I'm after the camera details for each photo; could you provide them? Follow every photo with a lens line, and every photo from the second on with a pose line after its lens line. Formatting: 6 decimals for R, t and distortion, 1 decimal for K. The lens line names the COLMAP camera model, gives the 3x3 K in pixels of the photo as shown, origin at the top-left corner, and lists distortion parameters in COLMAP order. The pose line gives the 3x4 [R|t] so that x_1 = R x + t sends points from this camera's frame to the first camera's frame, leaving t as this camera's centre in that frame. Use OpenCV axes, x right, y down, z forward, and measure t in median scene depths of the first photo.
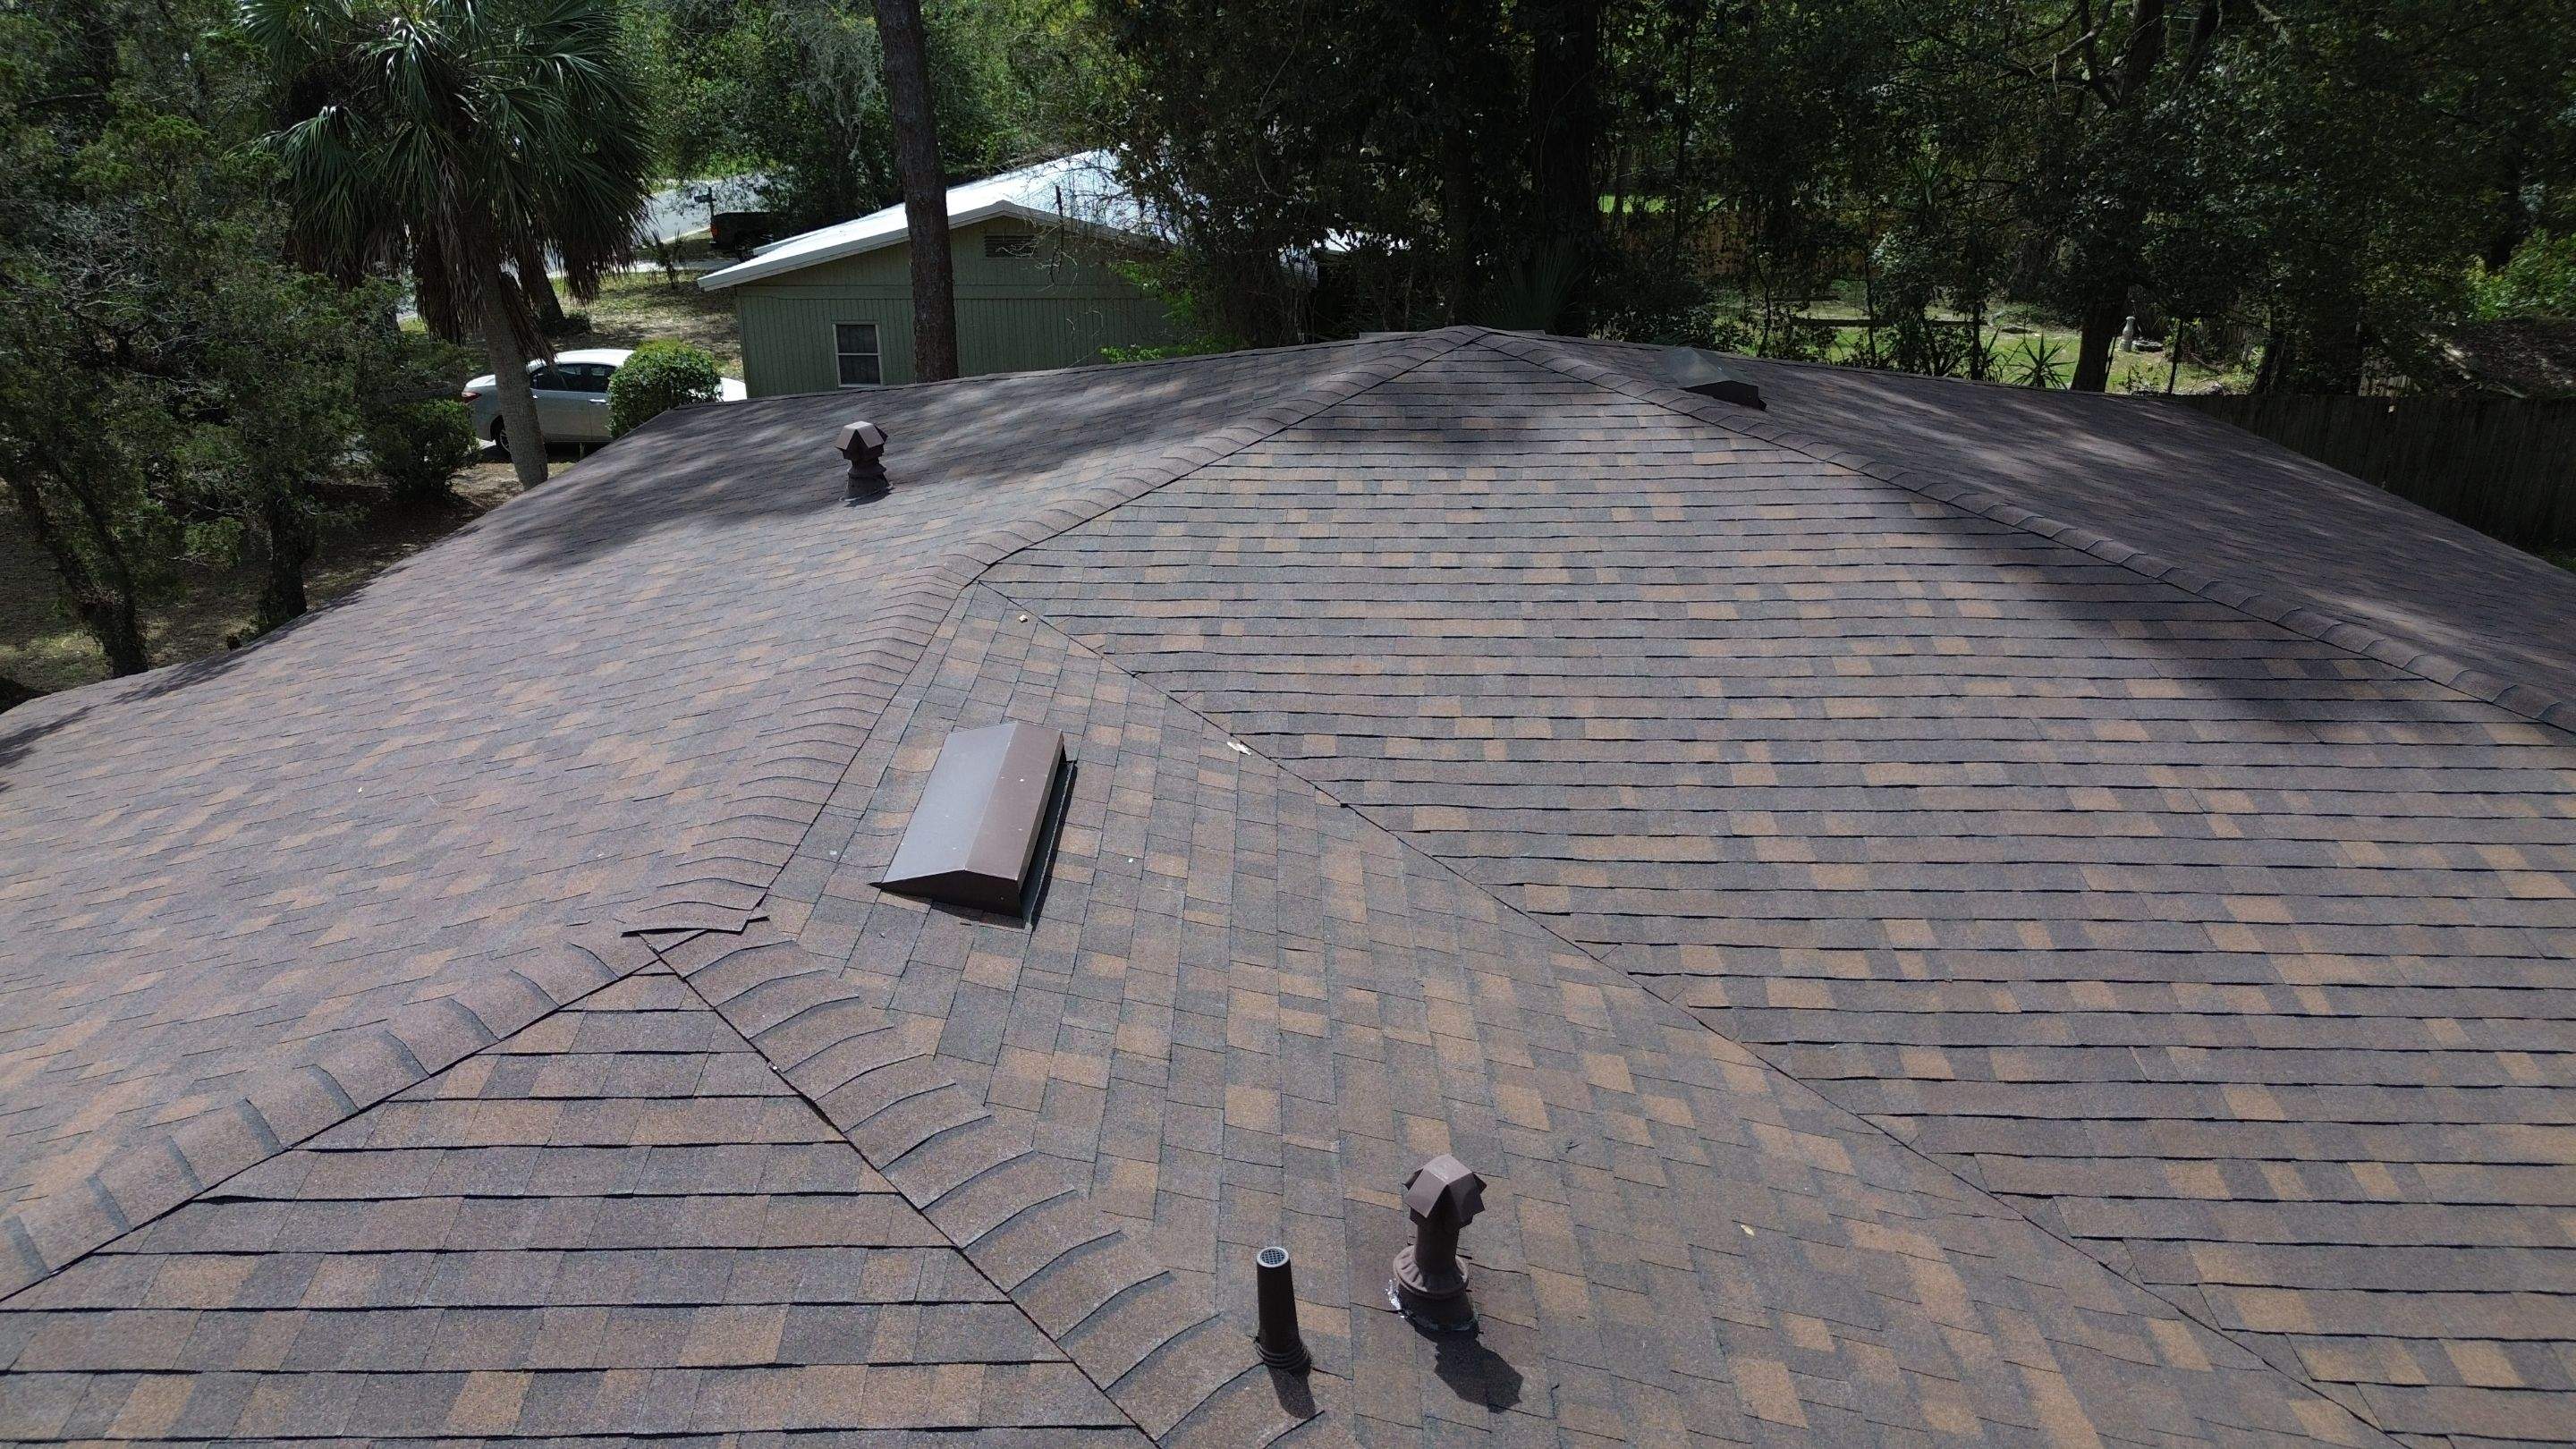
lens RADIAL K [[1811.6, 0, 1297.4], [0, 1811.6, 724.3], [0, 0, 1]] dist [0.075504, -0.071481]
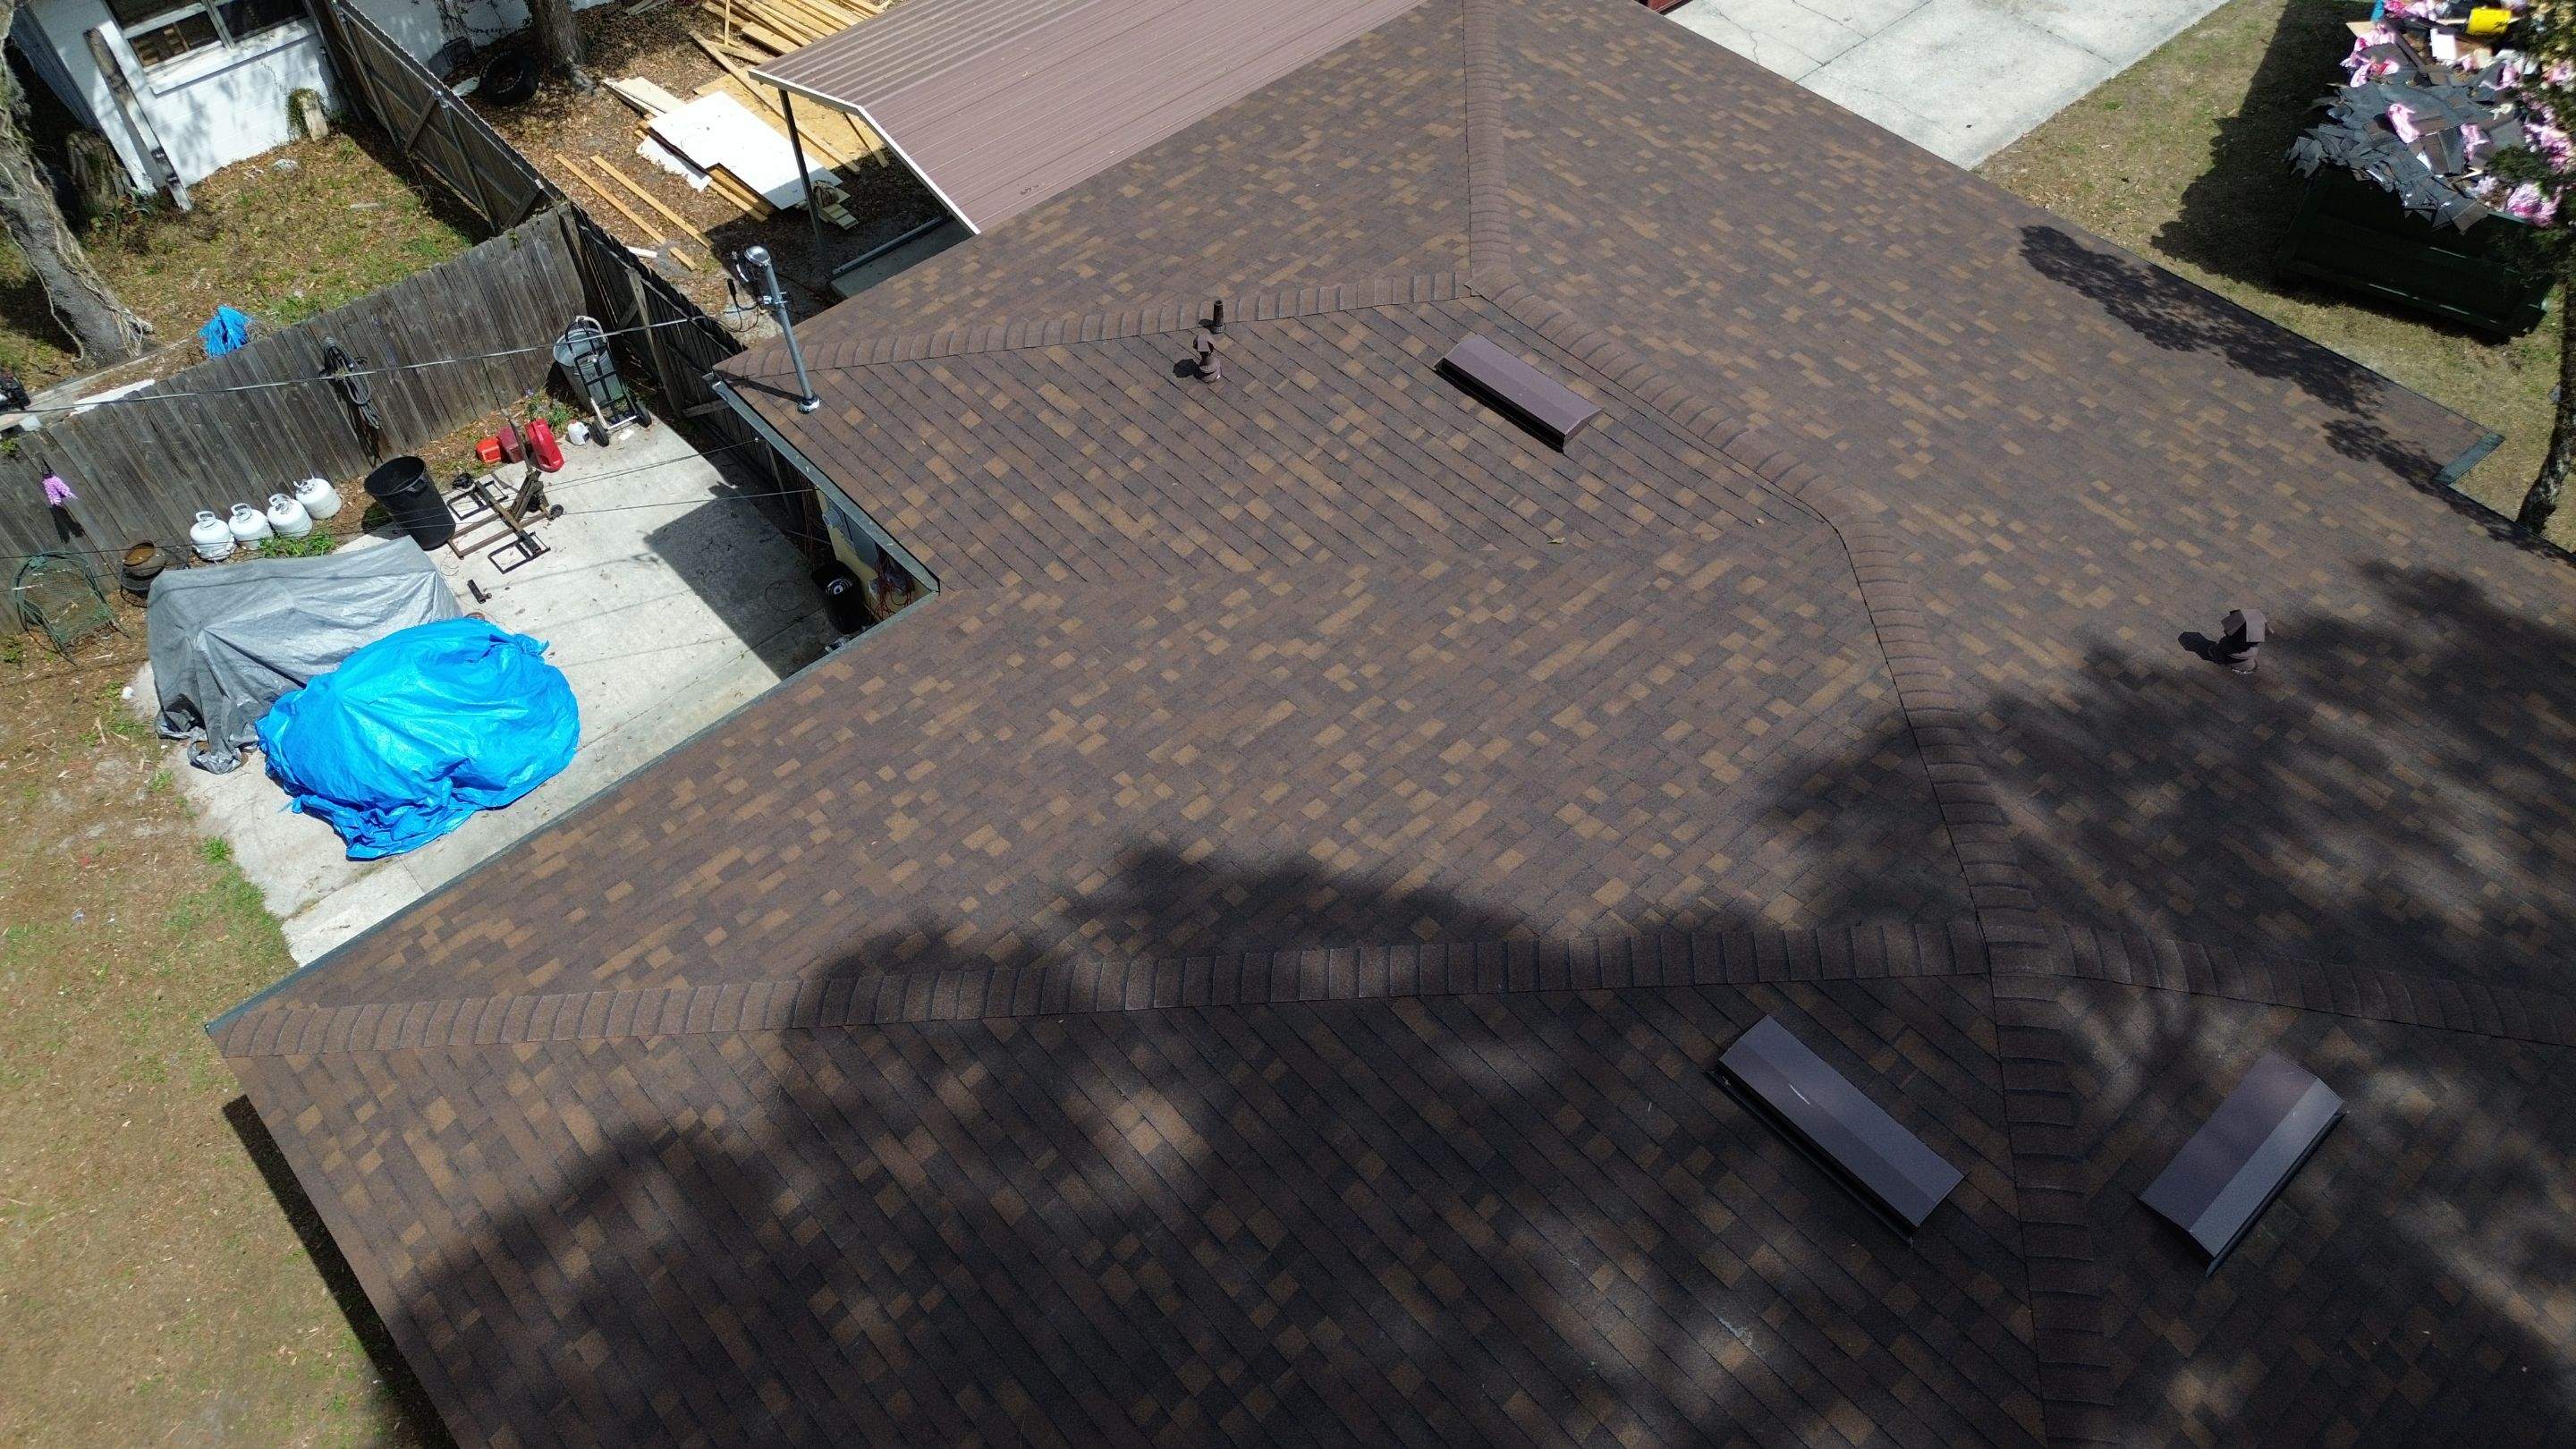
lens RADIAL K [[1822.7, 0, 1298.2], [0, 1822.7, 719.8], [0, 0, 1]] dist [0.072850, -0.071239]
pose [[-0.736771, 0.533631, -0.415219, 1.321140], [-0.223814, 0.387000, 0.894504, -1.947533], [0.638025, 0.751976, -0.165697, 1.653222]]
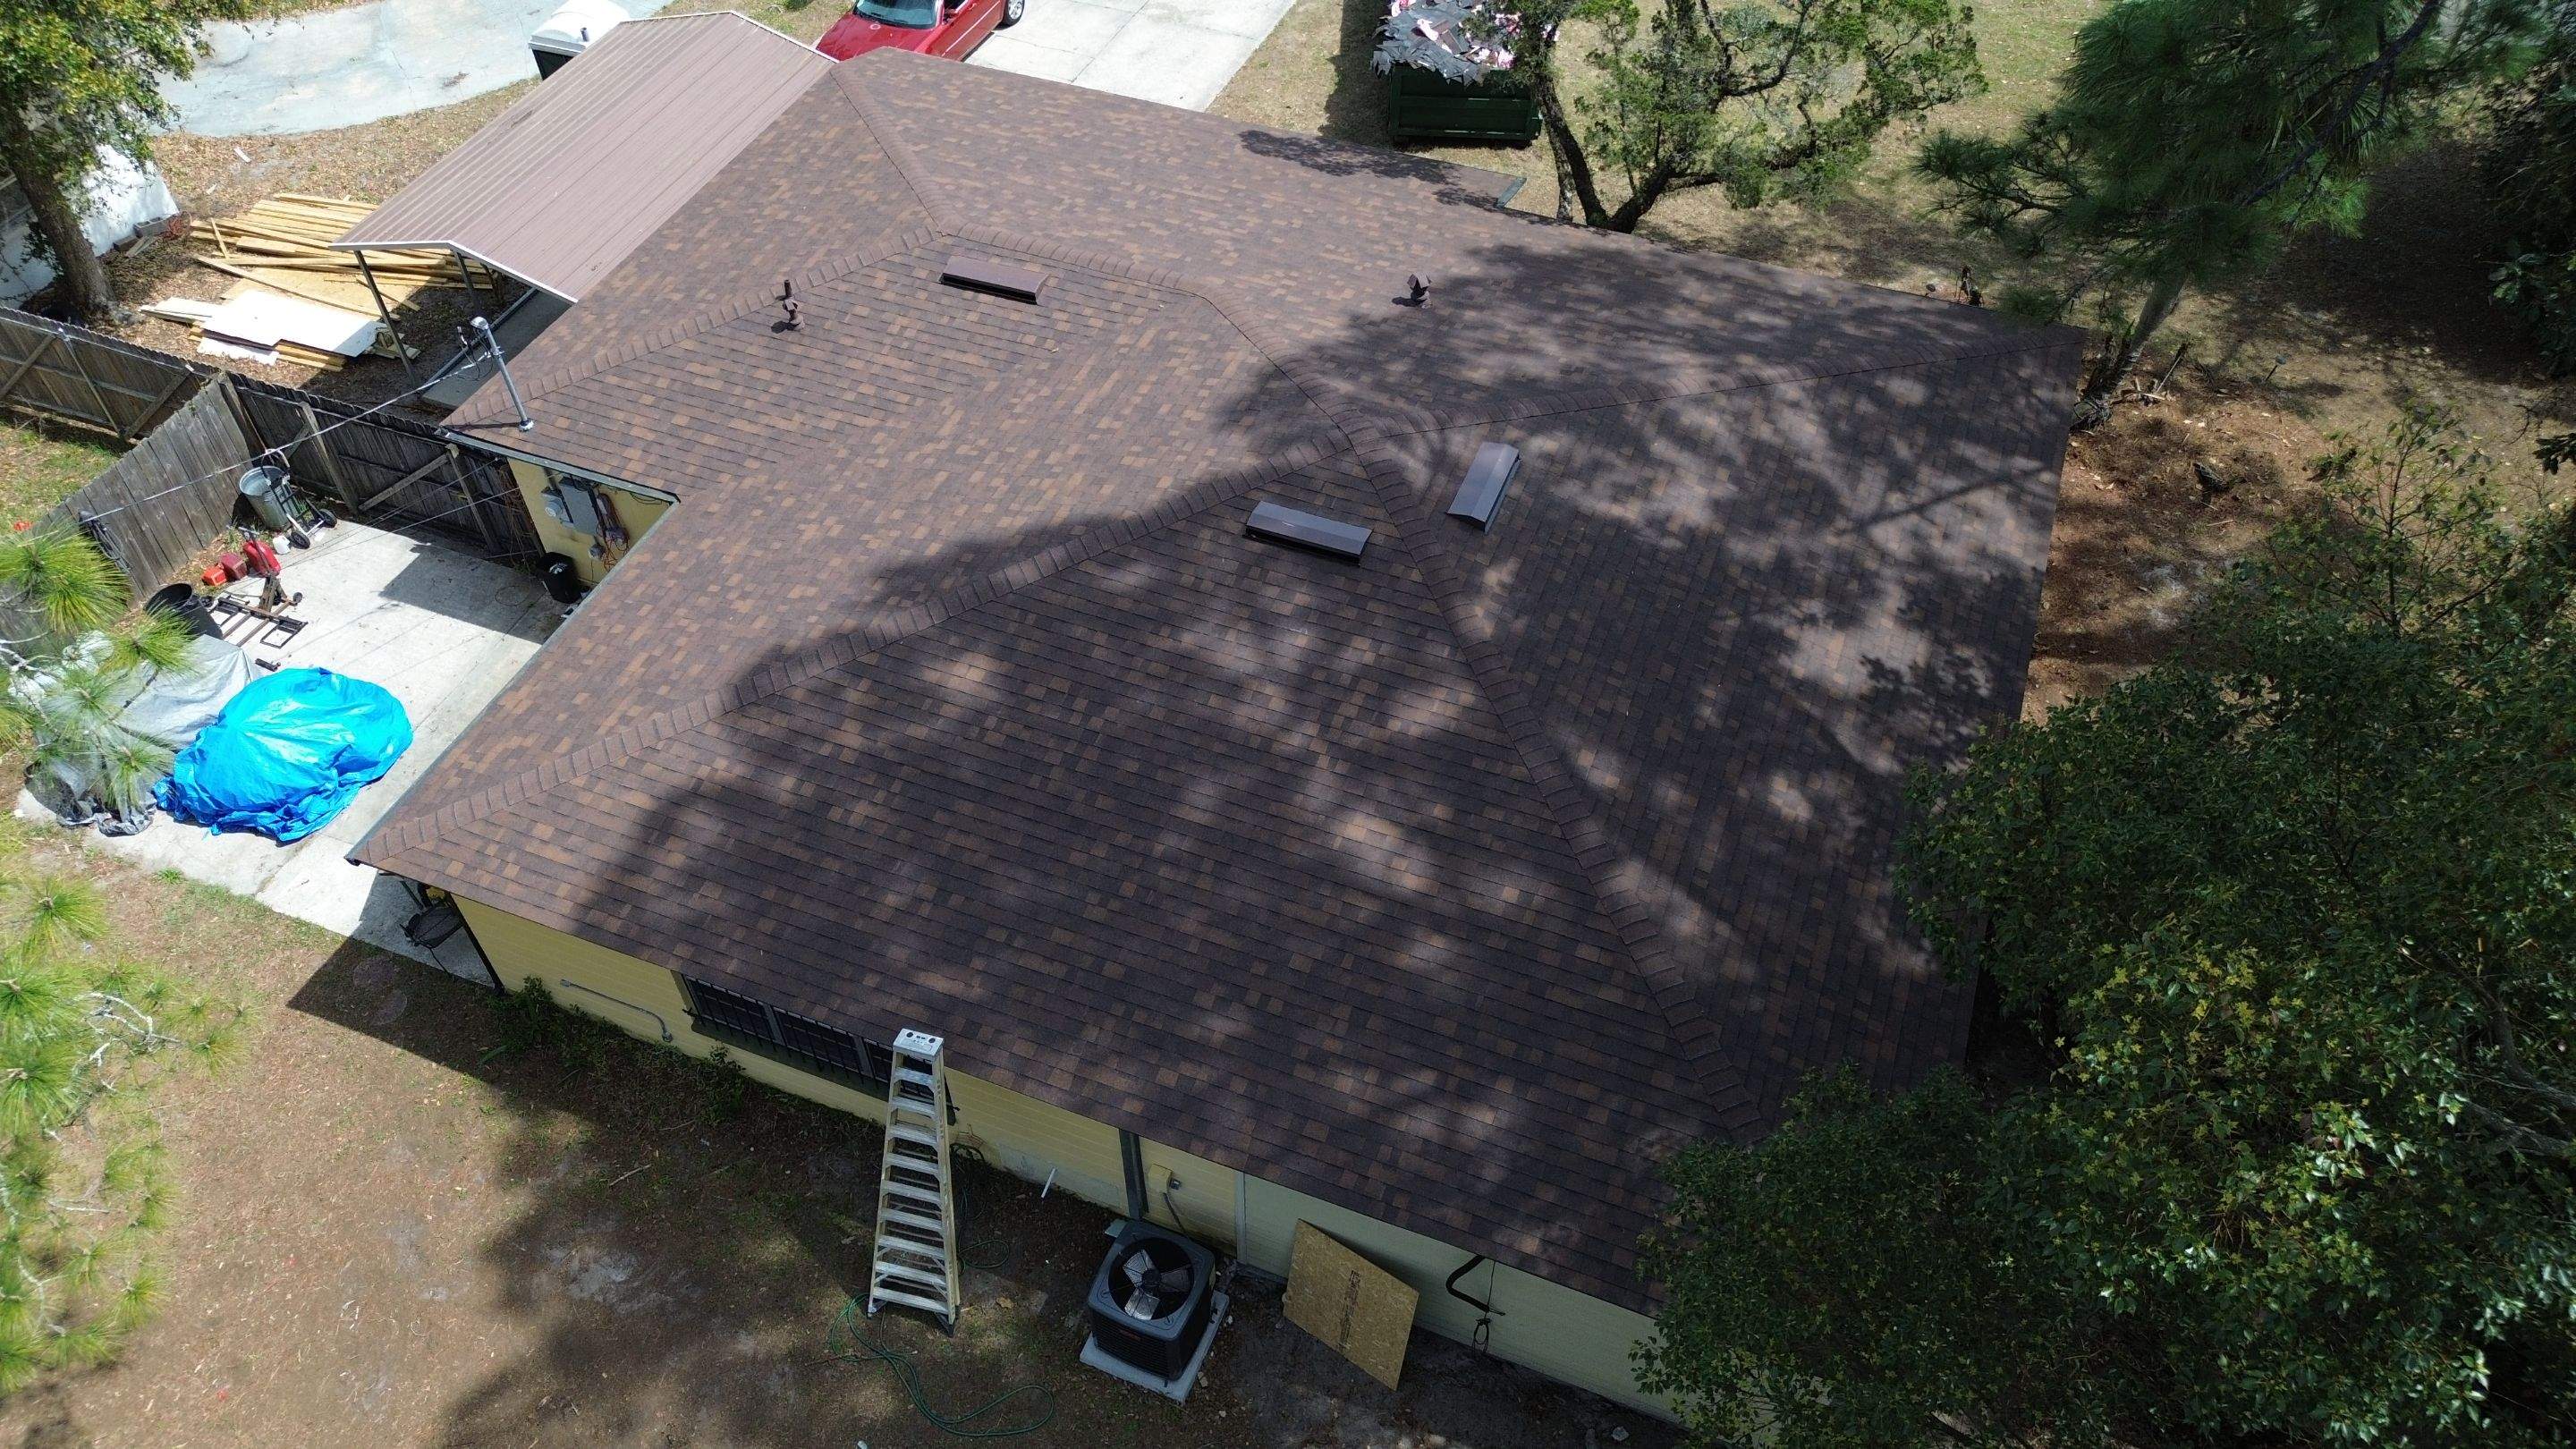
lens RADIAL K [[1811.6, 0, 1297.4], [0, 1811.6, 724.3], [0, 0, 1]] dist [0.075504, -0.071481]
pose [[-0.352406, 0.701455, -0.619493, 2.793912], [-0.328541, 0.527097, 0.783728, -2.829589], [0.876282, 0.479719, 0.044704, 1.975272]]
